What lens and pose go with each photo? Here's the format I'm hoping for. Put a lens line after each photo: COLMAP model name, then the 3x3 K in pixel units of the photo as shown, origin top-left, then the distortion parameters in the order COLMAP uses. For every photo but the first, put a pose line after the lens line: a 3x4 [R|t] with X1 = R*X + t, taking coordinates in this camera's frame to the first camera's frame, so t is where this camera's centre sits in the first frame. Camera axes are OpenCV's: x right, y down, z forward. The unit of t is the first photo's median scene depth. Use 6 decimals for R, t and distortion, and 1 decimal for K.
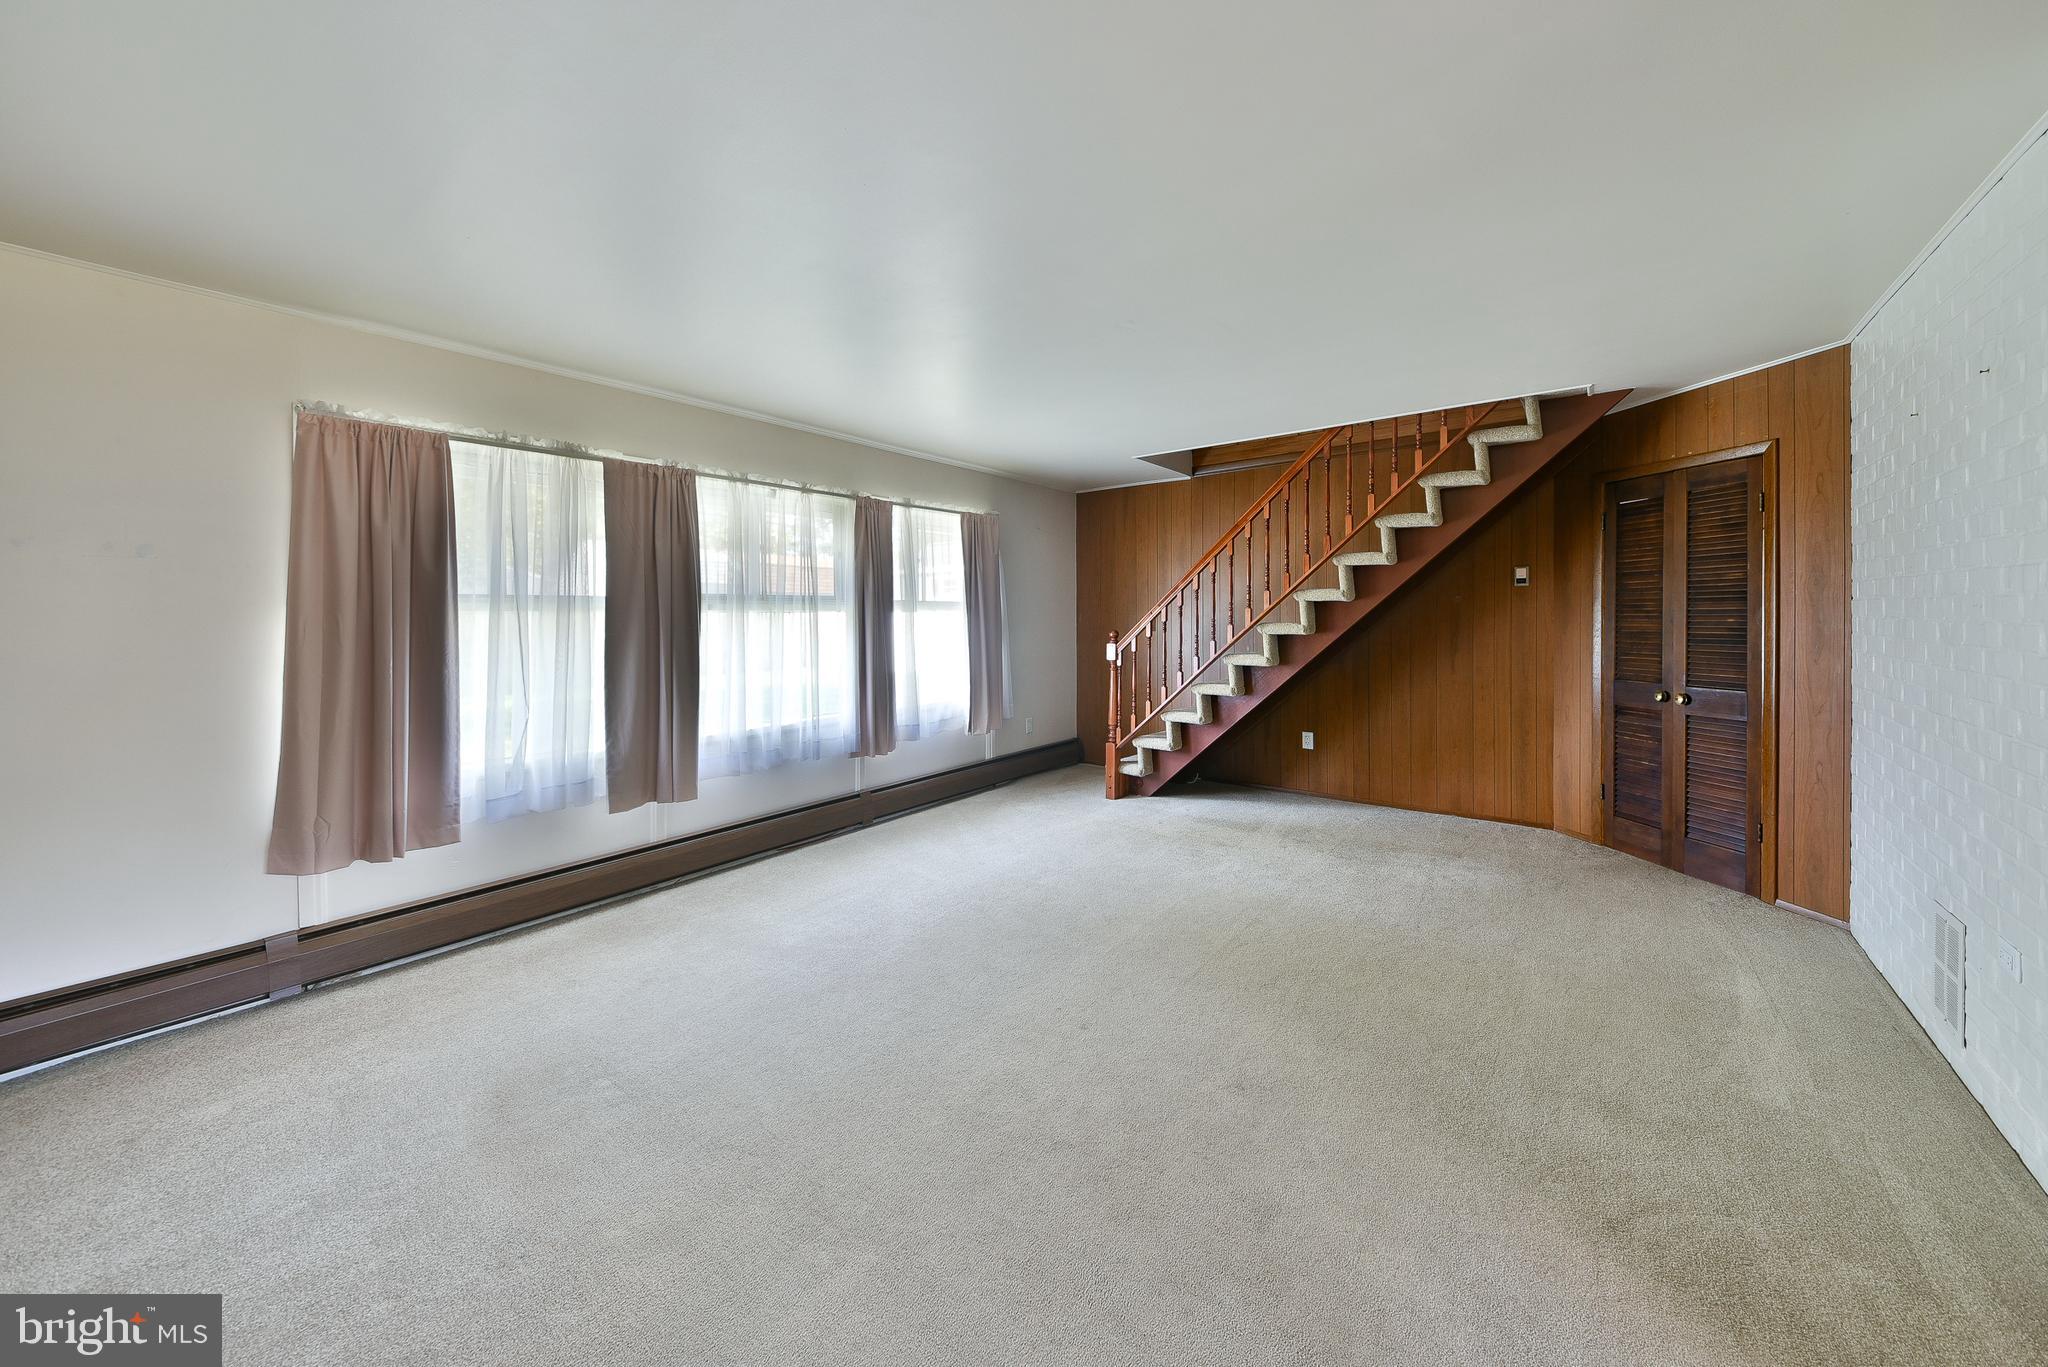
lens RADIAL K [[719.6, 0, 1027.0], [0, 719.6, 686.4], [0, 0, 1]] dist [0.000488, -0.000320]
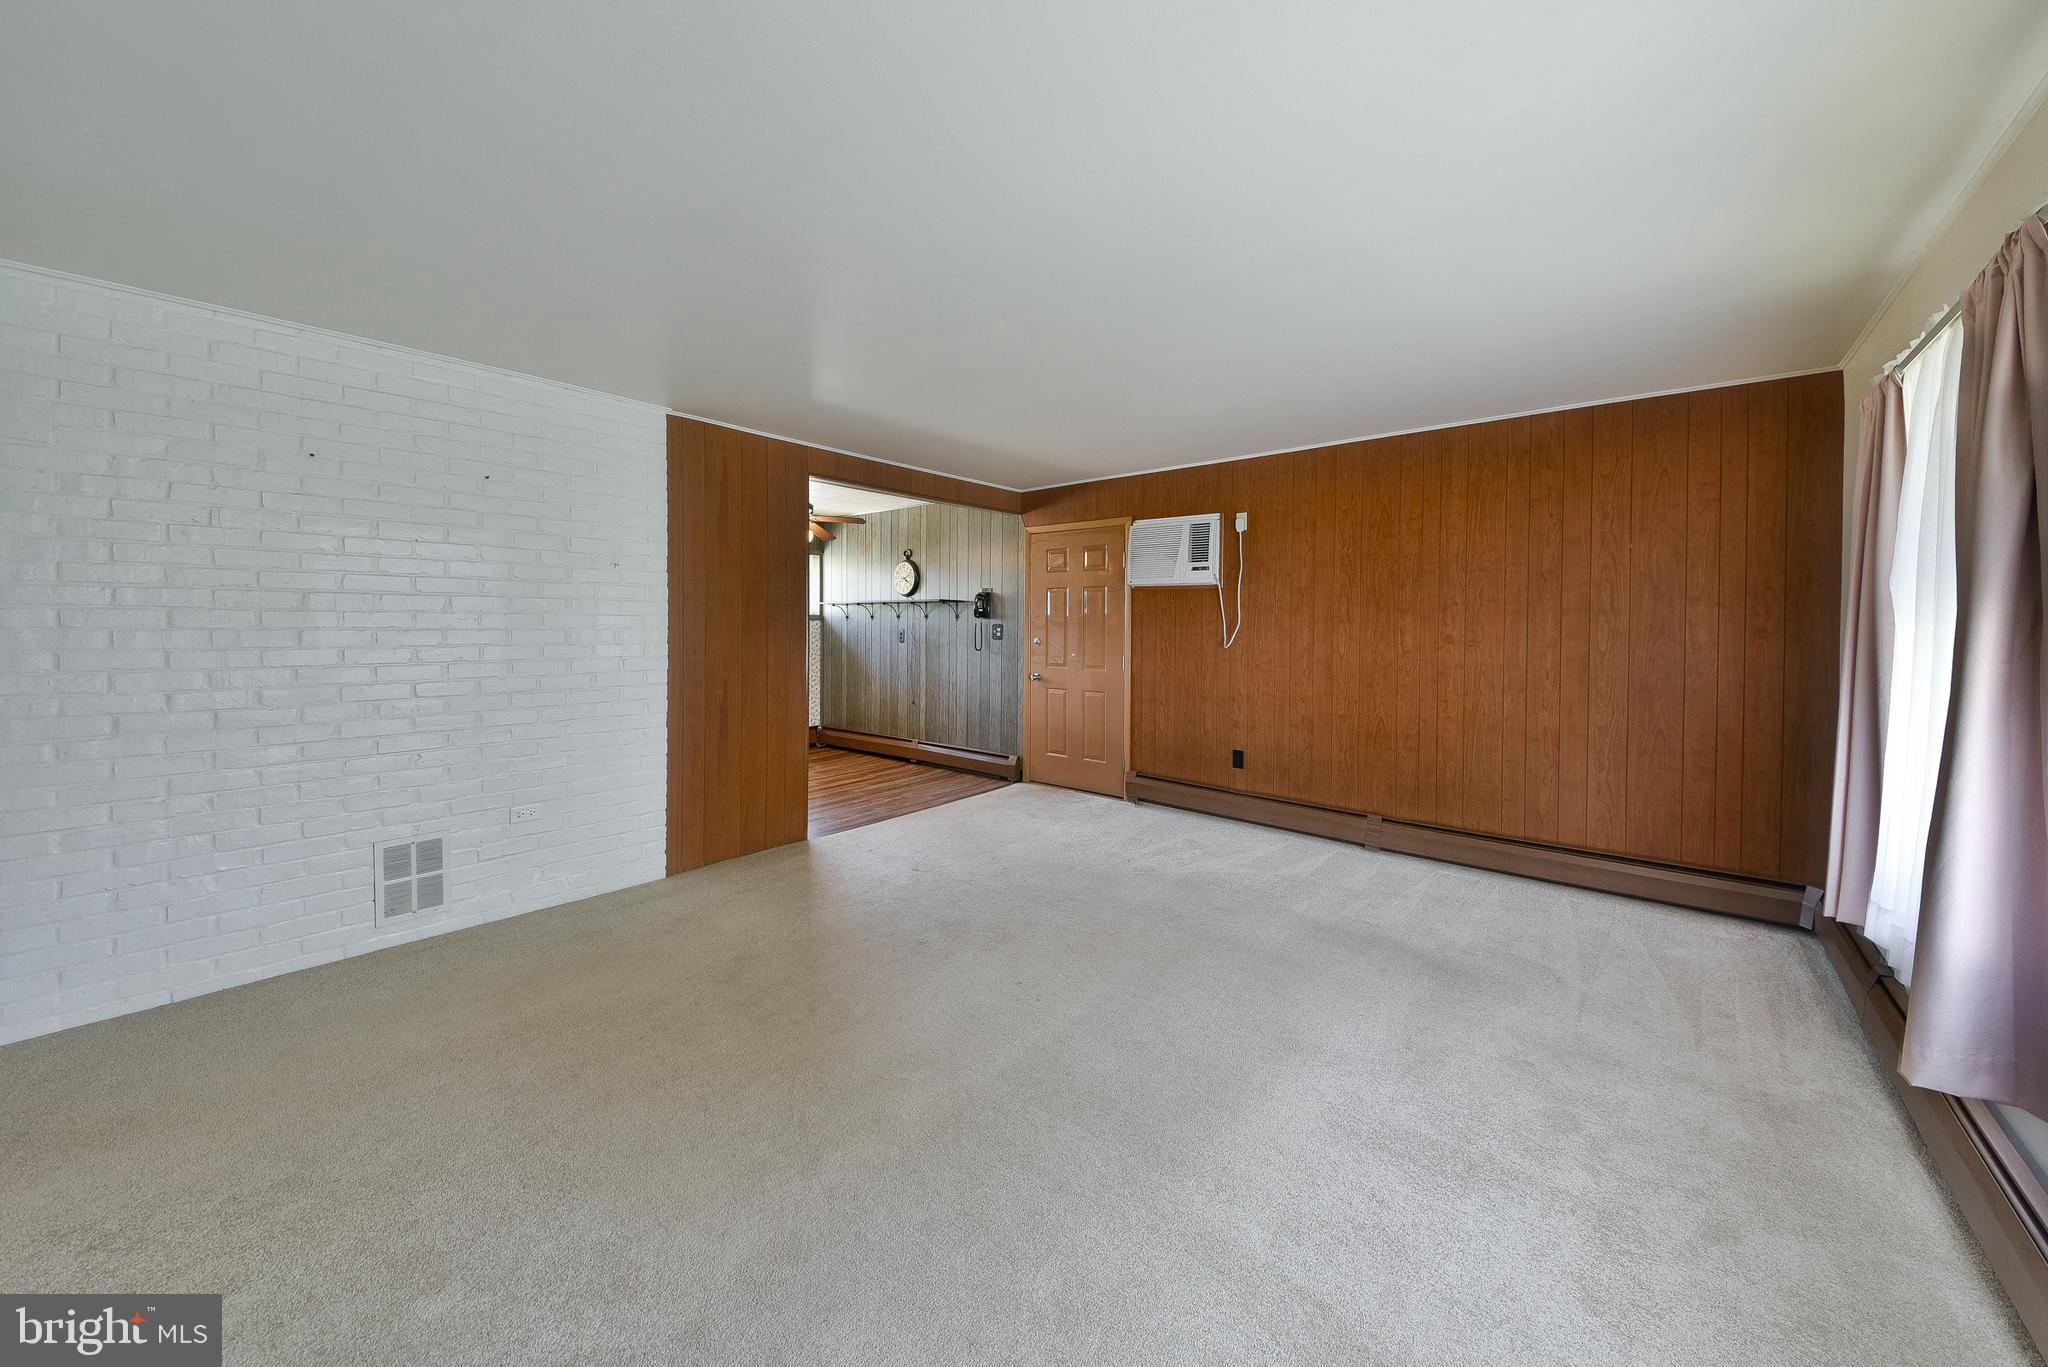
lens RADIAL K [[719.6, 0, 1032.1], [0, 719.6, 688.1], [0, 0, 1]] dist [0.000488, -0.000320]
pose [[-0.999244, -0.002289, 0.038821, 0.002964], [0.005169, 0.981590, 0.190929, -0.137314], [-0.038544, 0.190986, -0.980836, 1.323978]]
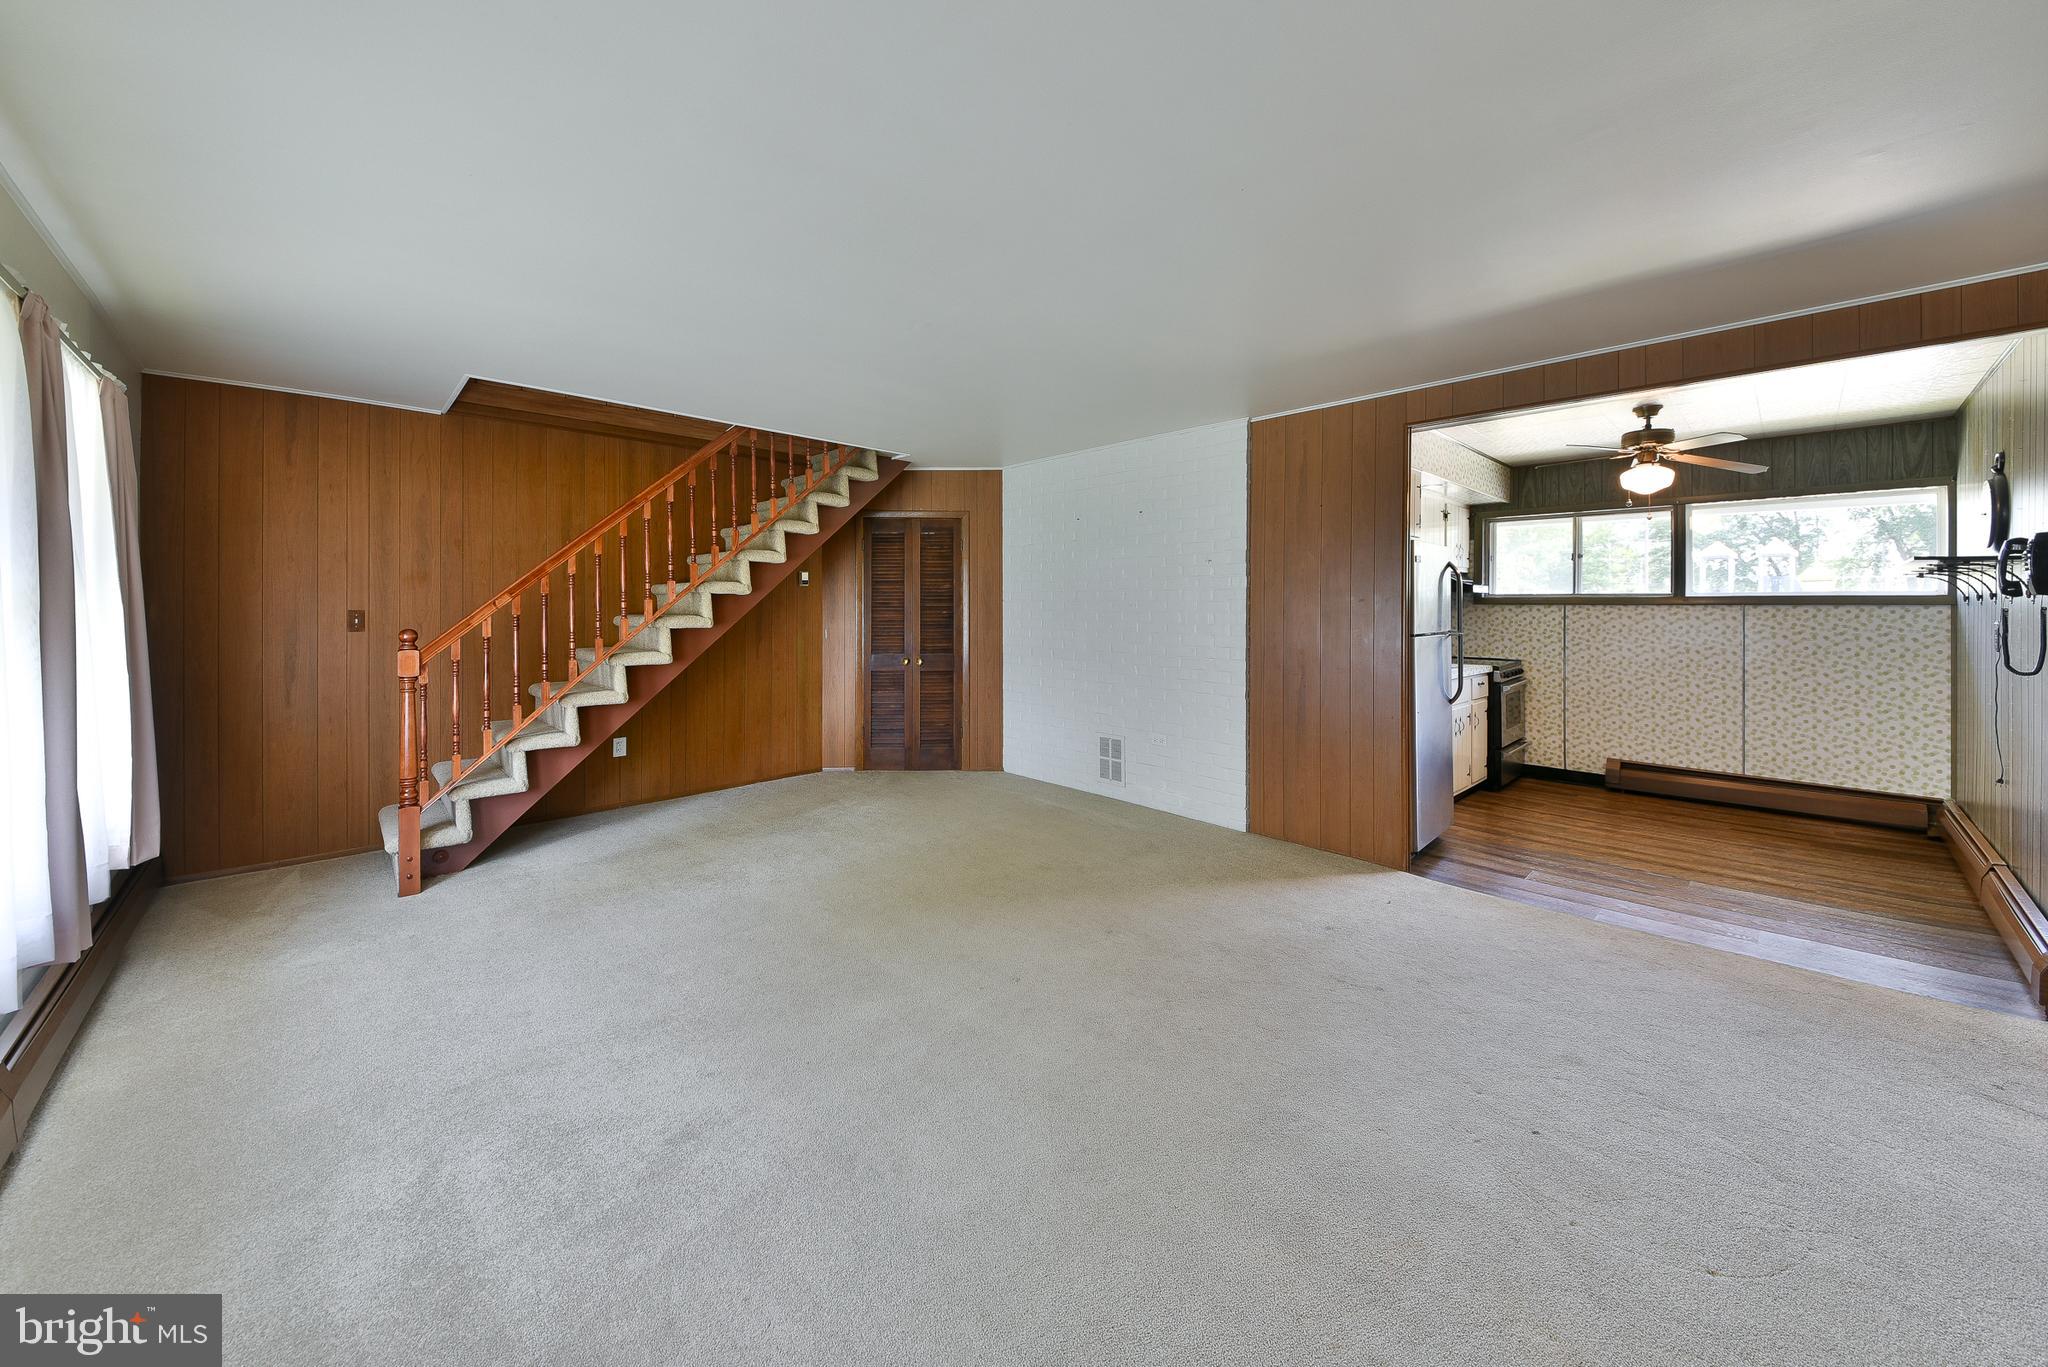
lens RADIAL K [[719.6, 0, 1021.4], [0, 719.6, 673.7], [0, 0, 1]] dist [0.000488, -0.000320]
pose [[0.140920, -0.086755, 0.986213, -0.629353], [0.095014, 0.992740, 0.073752, -0.051588], [-0.985451, 0.083310, 0.148139, 0.532020]]
